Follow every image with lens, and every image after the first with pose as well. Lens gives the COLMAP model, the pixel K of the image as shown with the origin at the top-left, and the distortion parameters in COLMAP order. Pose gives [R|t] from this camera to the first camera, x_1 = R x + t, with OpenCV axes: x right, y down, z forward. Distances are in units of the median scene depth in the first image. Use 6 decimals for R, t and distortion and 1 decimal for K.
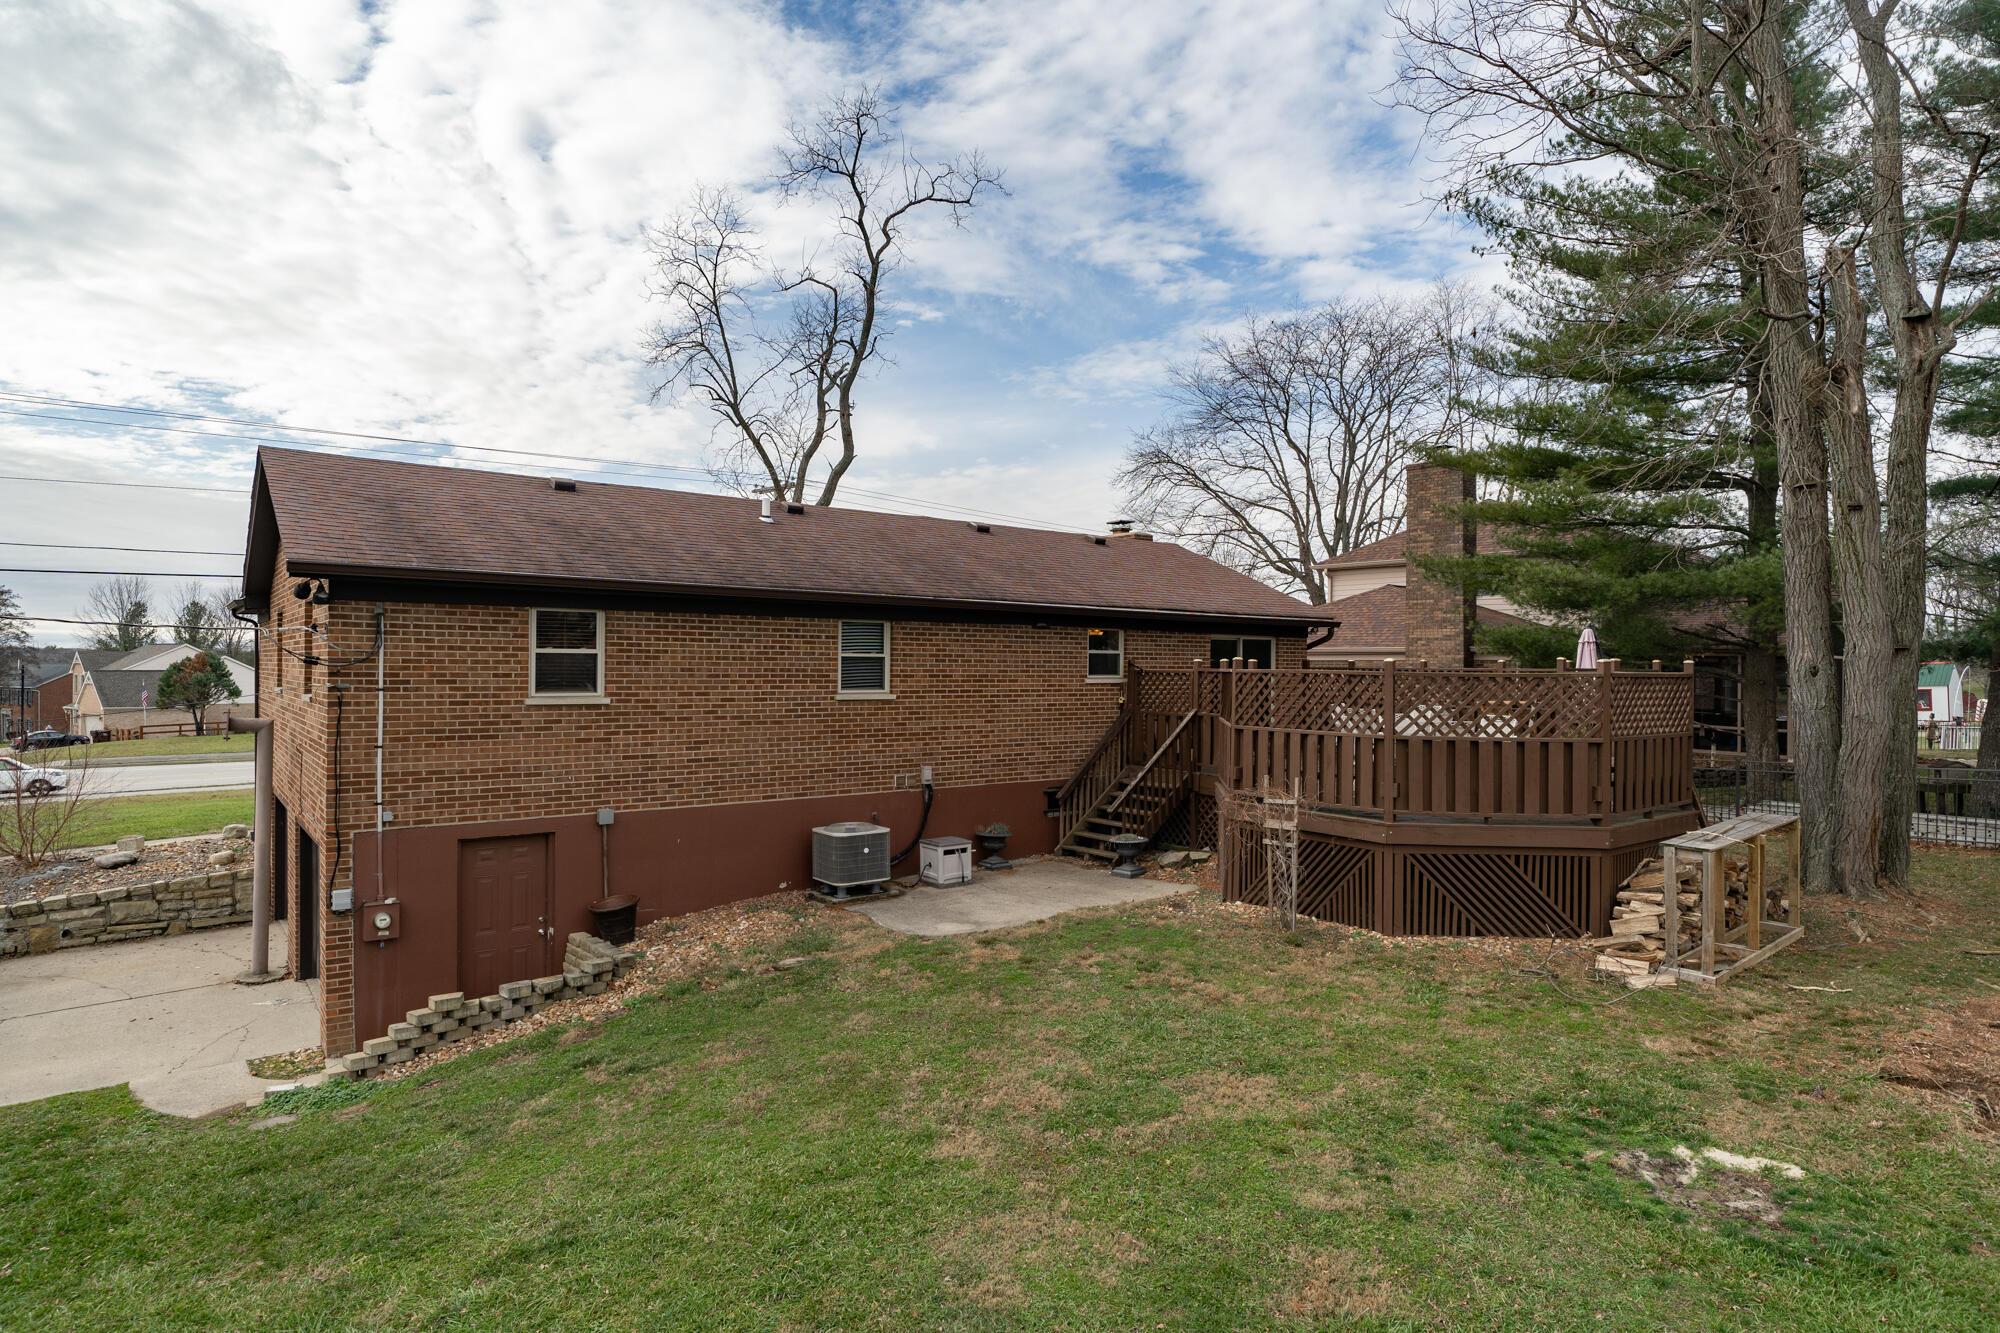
lens RADIAL K [[1030.6, 0, 999.8], [0, 1030.6, 662.9], [0, 0, 1]] dist [0.000049, -0.000011]
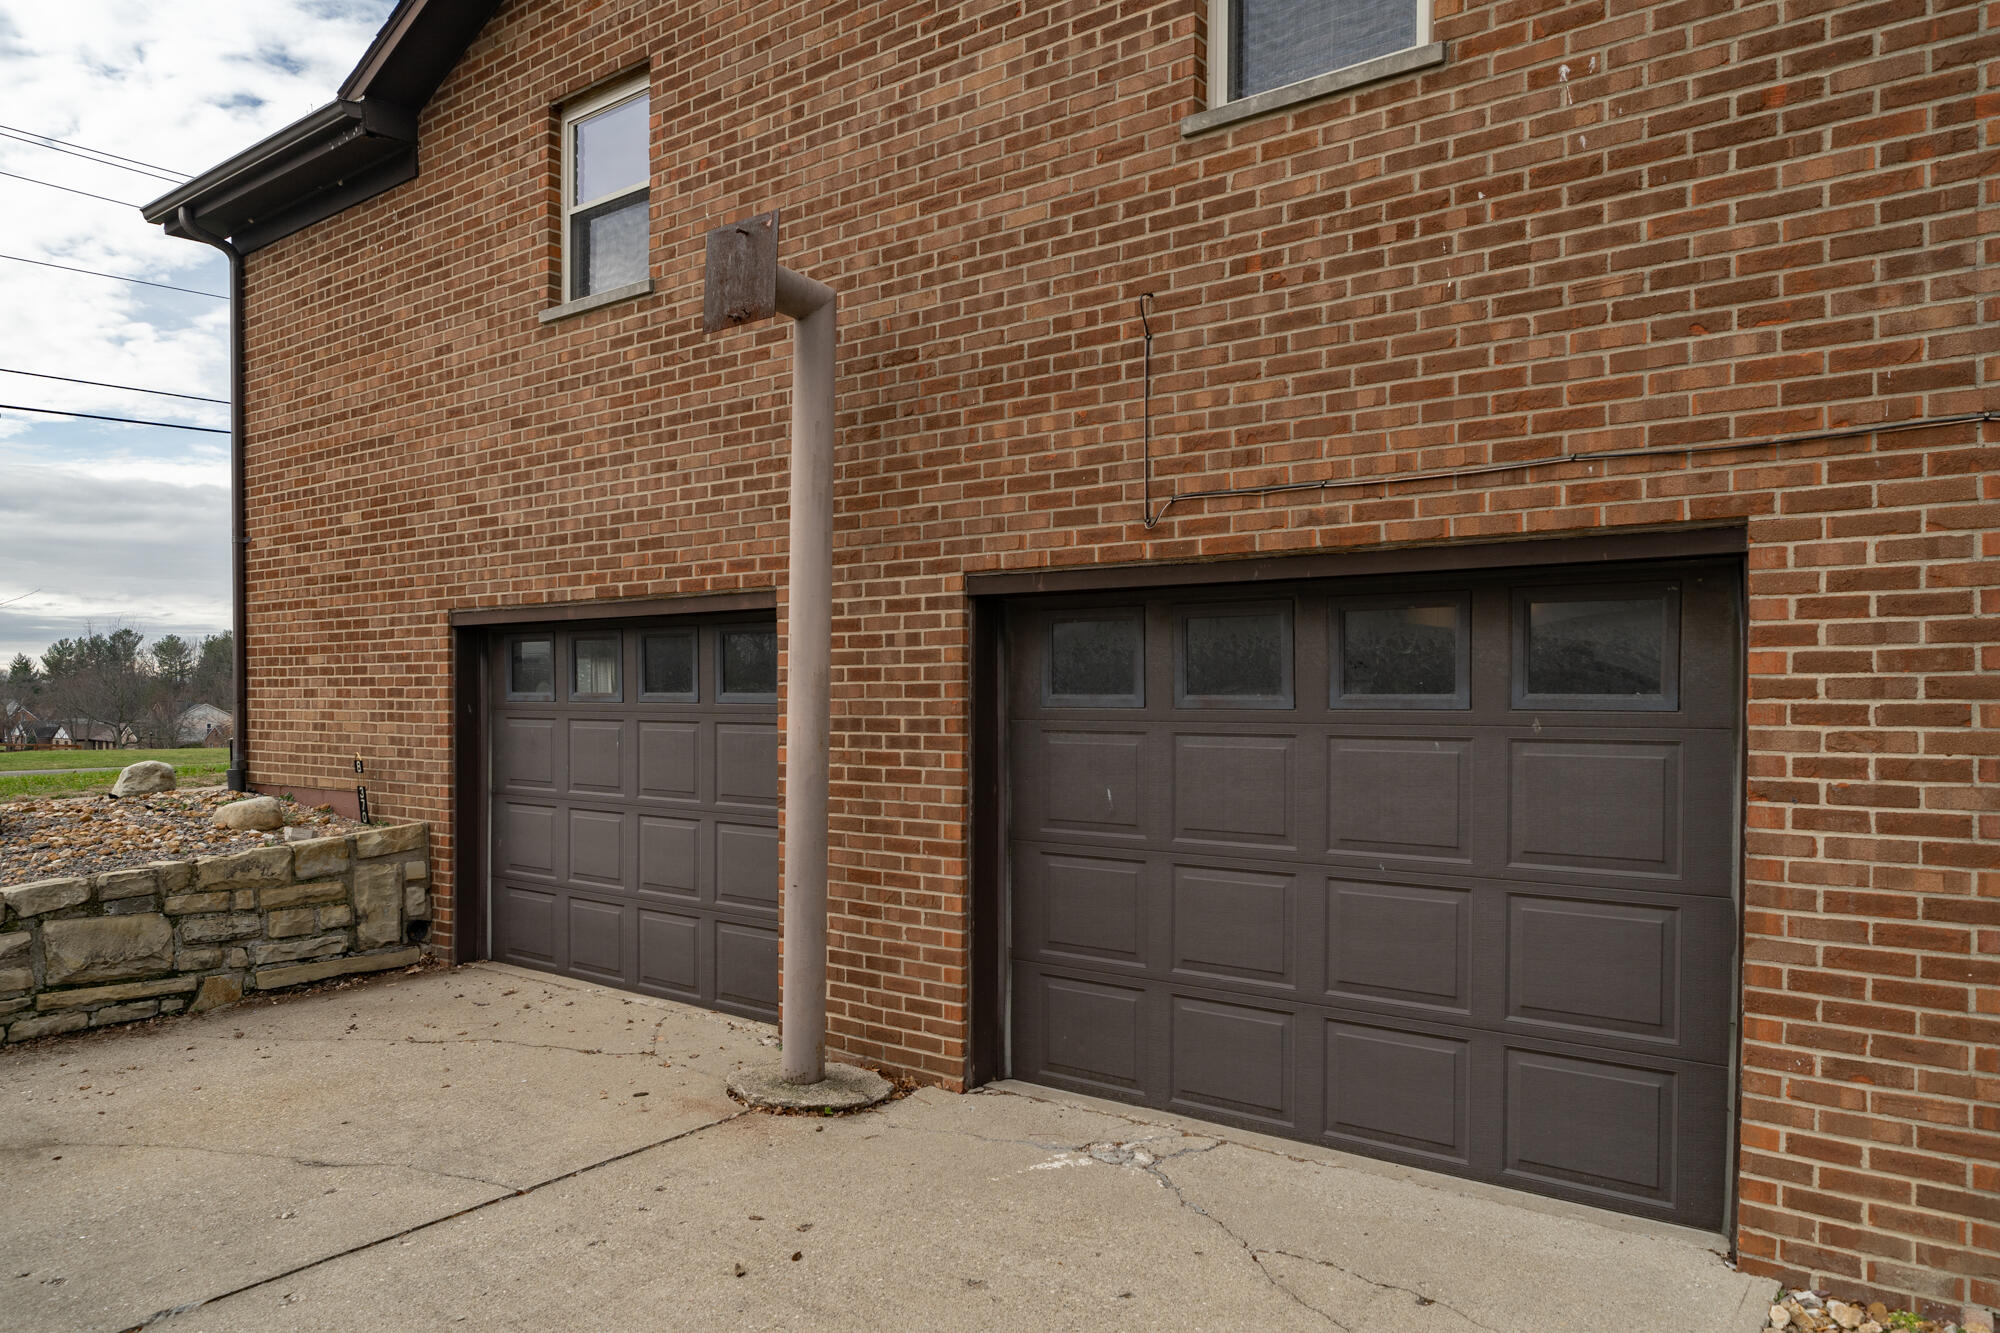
lens RADIAL K [[1310.6, 0, 1000.6], [0, 1310.6, 672.6], [0, 0, 1]] dist [0.002003, 0.000481]
pose [[0.975267, -0.002314, 0.221019, -0.640067], [0.004312, 0.999954, -0.008555, 0.153684], [-0.220989, 0.009296, 0.975232, 0.506253]]
